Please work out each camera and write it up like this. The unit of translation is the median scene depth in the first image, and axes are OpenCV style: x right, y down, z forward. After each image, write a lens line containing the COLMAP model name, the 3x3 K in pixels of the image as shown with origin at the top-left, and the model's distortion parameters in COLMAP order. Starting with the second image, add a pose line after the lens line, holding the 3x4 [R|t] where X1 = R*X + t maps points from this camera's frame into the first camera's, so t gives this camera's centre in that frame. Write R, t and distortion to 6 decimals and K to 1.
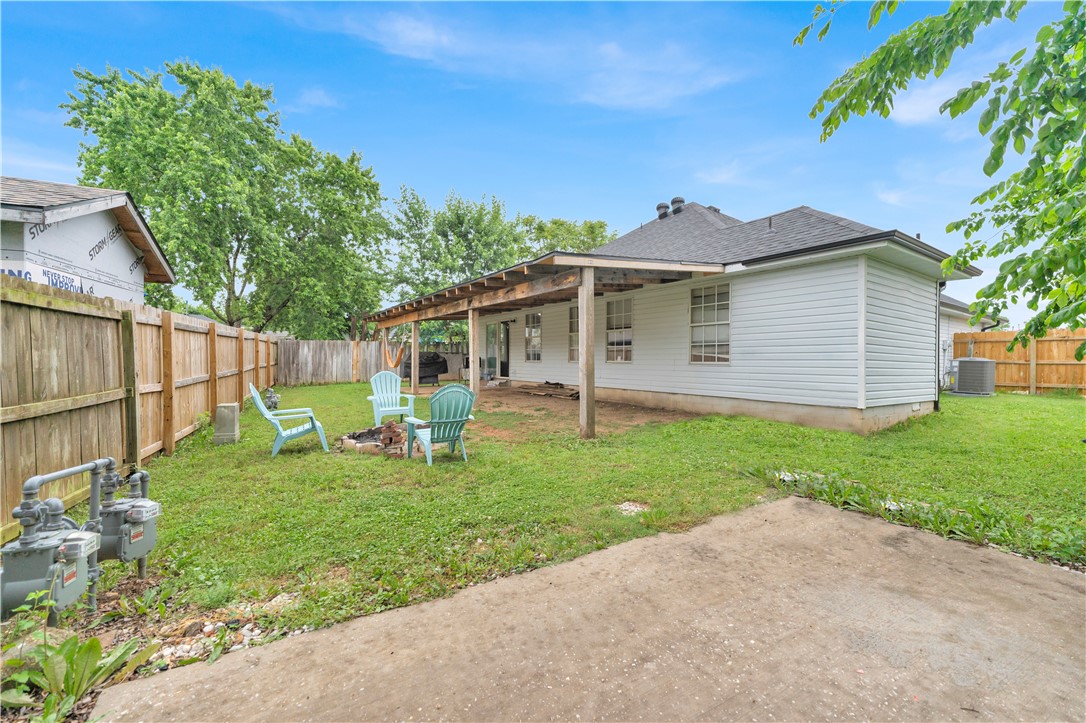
lens RADIAL K [[434.7, 0, 540.3], [0, 434.7, 366.6], [0, 0, 1]] dist [0.004016, 0.000485]
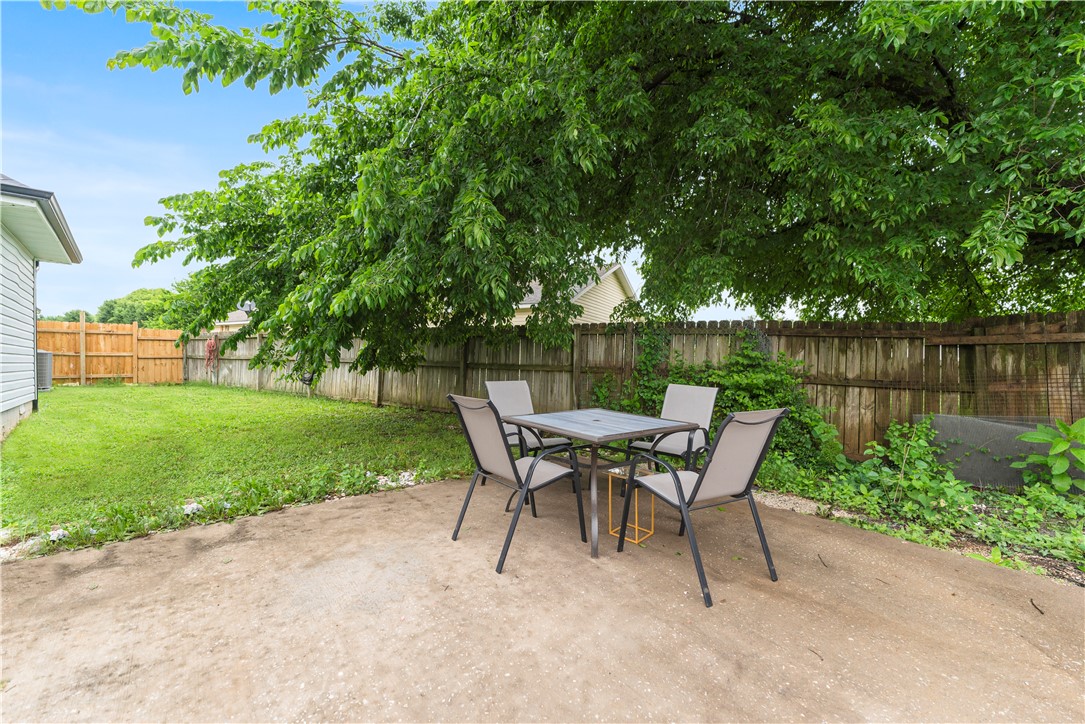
lens RADIAL K [[434.3, 0, 540.0], [0, 434.3, 362.6], [0, 0, 1]] dist [0.004016, 0.000485]
pose [[-0.168730, -0.010980, 0.985601, -0.272839], [-0.002225, 0.999940, 0.010758, -0.013793], [-0.985660, -0.000378, -0.168745, 0.437406]]
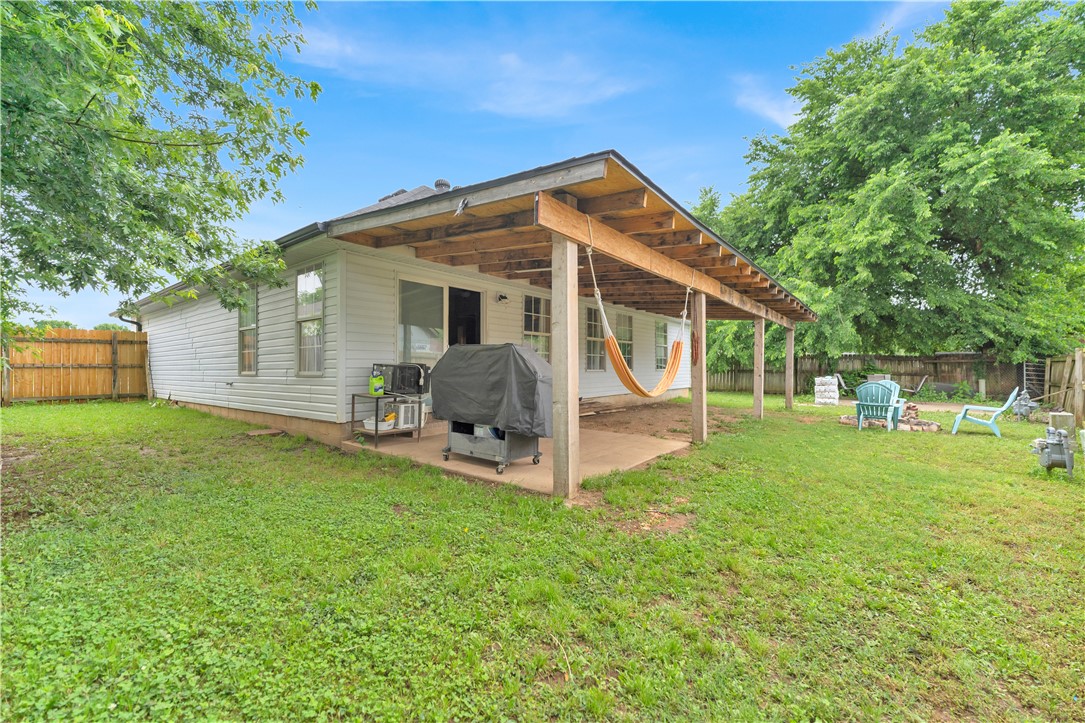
lens RADIAL K [[434.3, 0, 542.1], [0, 434.3, 364.5], [0, 0, 1]] dist [0.004016, 0.000485]
pose [[-0.328011, 0.001489, 0.944673, -0.703599], [0.007797, 0.999969, 0.001131, -0.027429], [-0.944642, 0.007736, -0.328012, 1.324560]]
